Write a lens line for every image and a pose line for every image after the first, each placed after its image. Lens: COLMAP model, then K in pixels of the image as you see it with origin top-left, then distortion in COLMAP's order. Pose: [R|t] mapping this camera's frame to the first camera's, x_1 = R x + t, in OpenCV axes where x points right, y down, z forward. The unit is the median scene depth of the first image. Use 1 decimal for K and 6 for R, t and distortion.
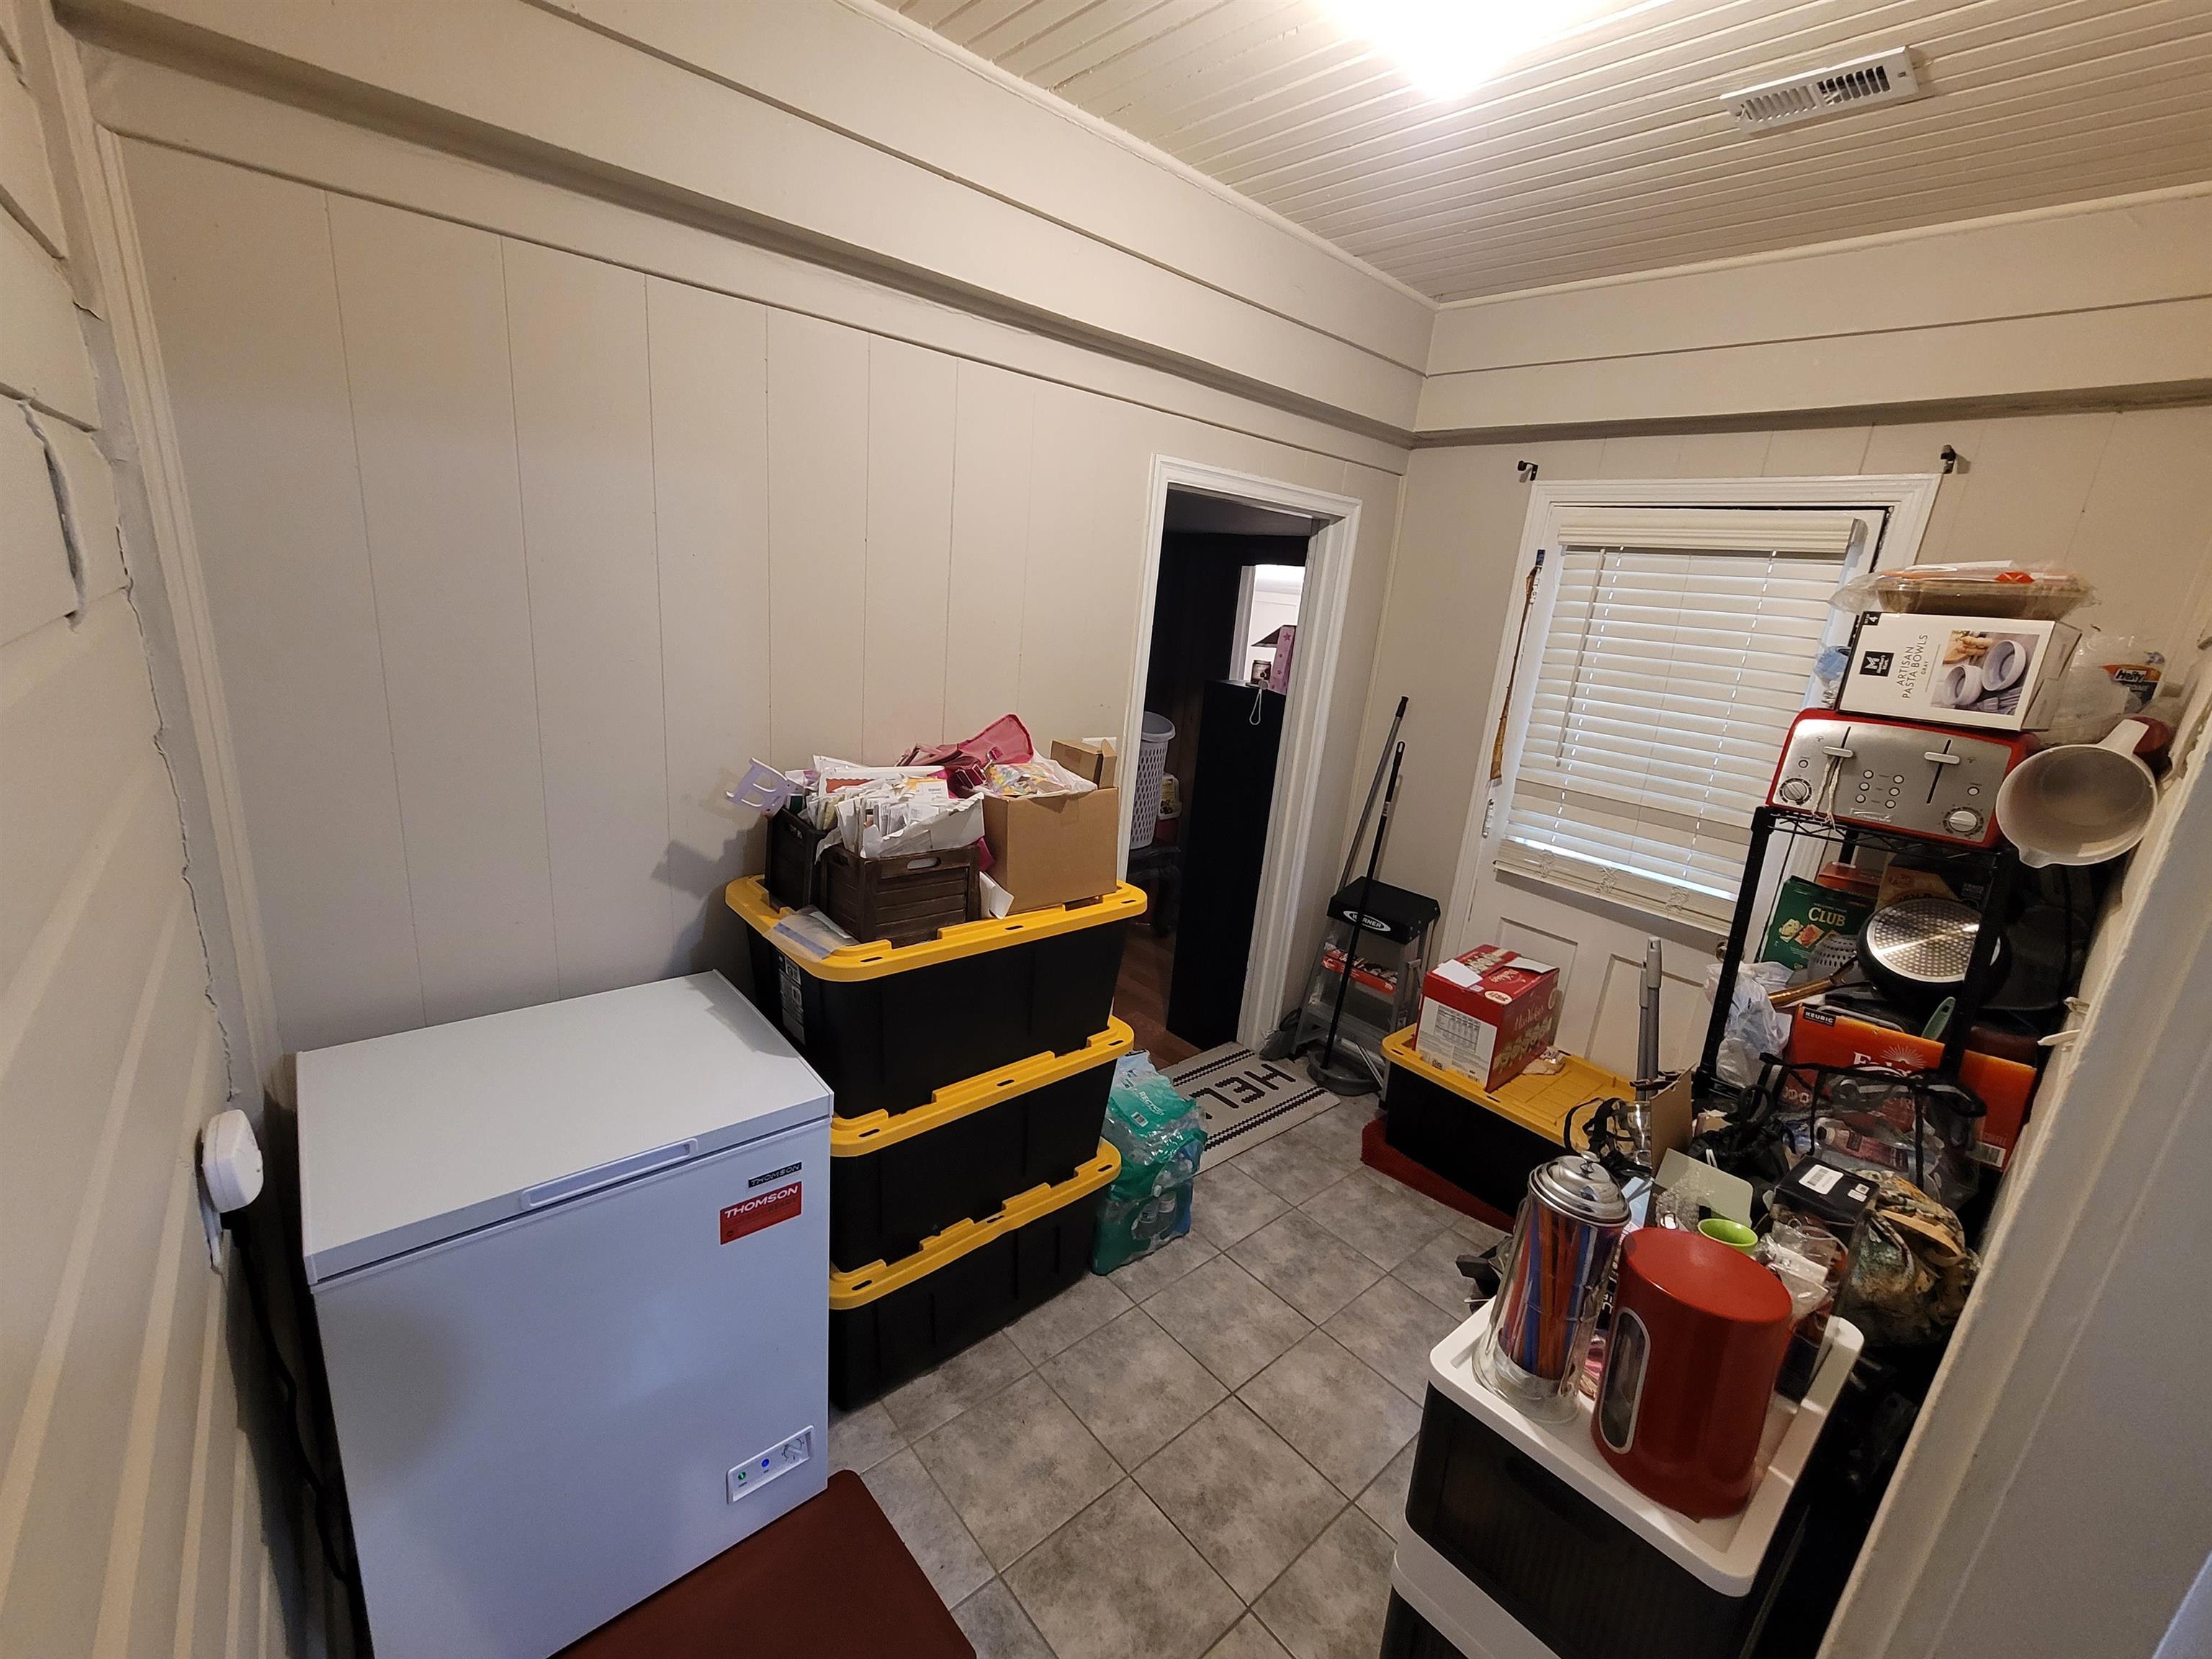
lens RADIAL K [[904.8, 0, 1111.8], [0, 904.8, 831.5], [0, 0, 1]] dist [-0.001353, 0.000080]
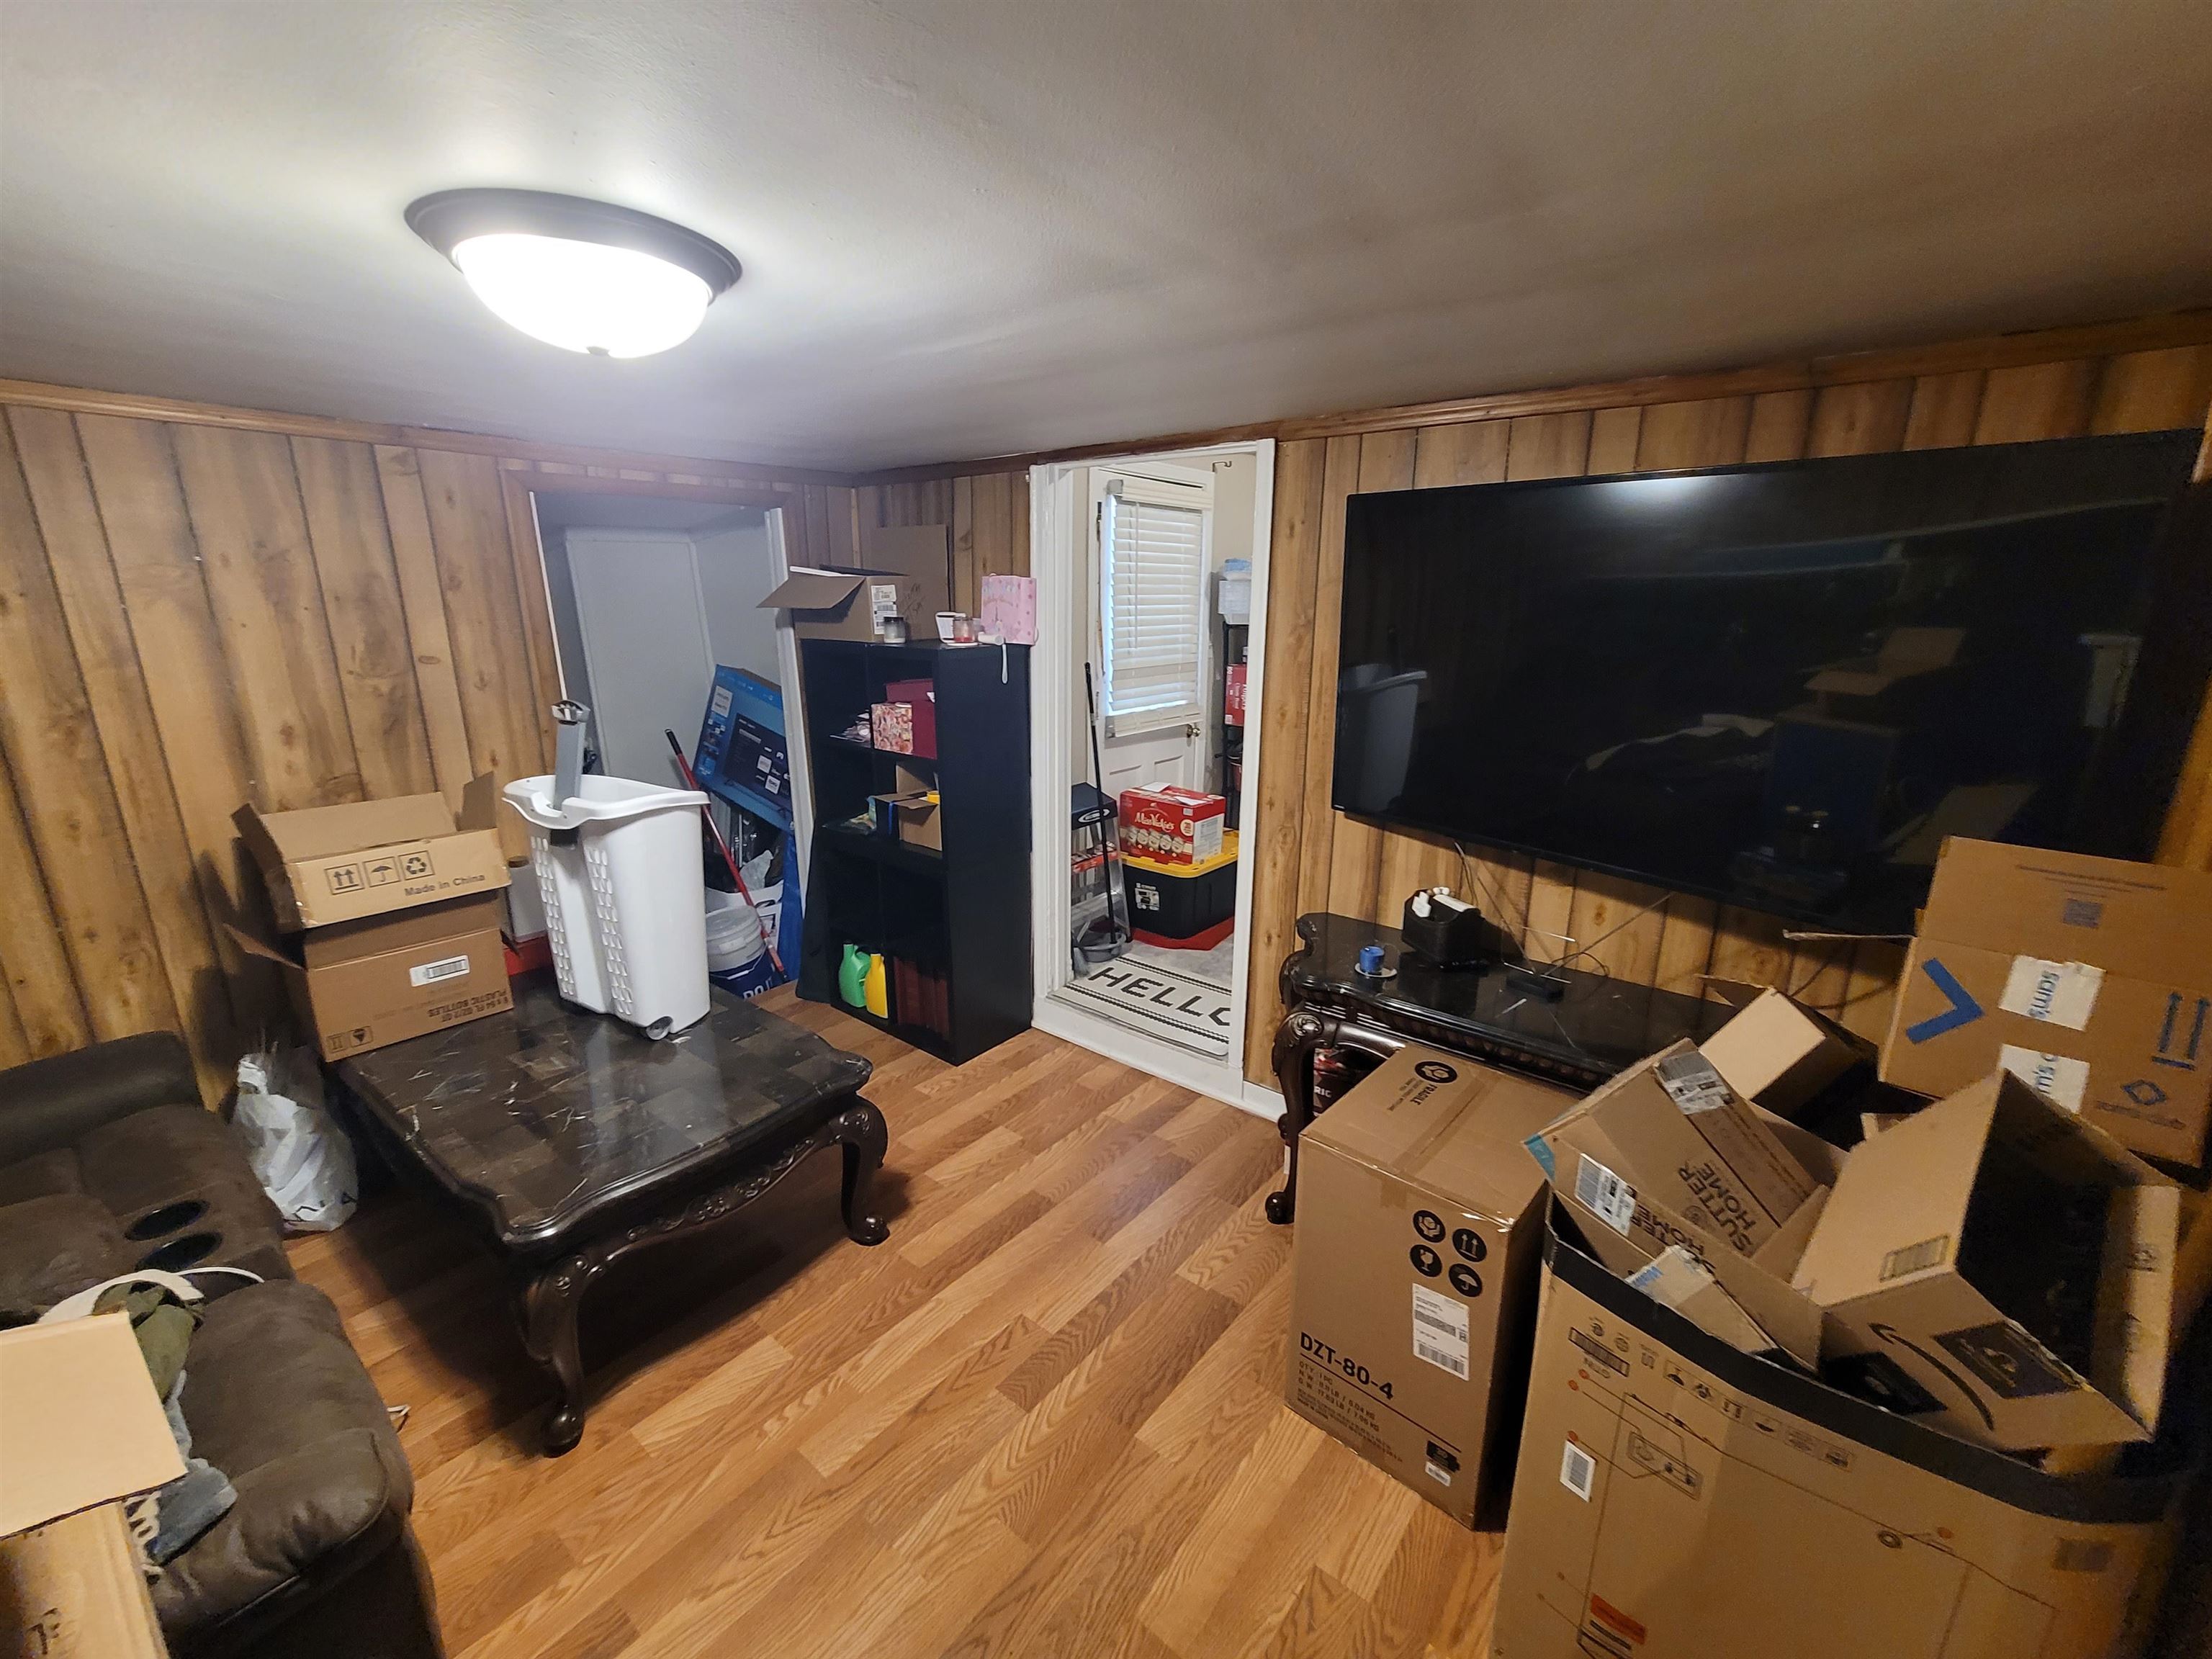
lens RADIAL K [[904.8, 0, 1111.8], [0, 904.8, 831.5], [0, 0, 1]] dist [-0.001353, 0.000080]
pose [[-0.178477, -0.336085, 0.924766, -0.840688], [0.238880, 0.896938, 0.372074, -0.323416], [-0.954506, 0.287315, -0.079799, 1.080998]]
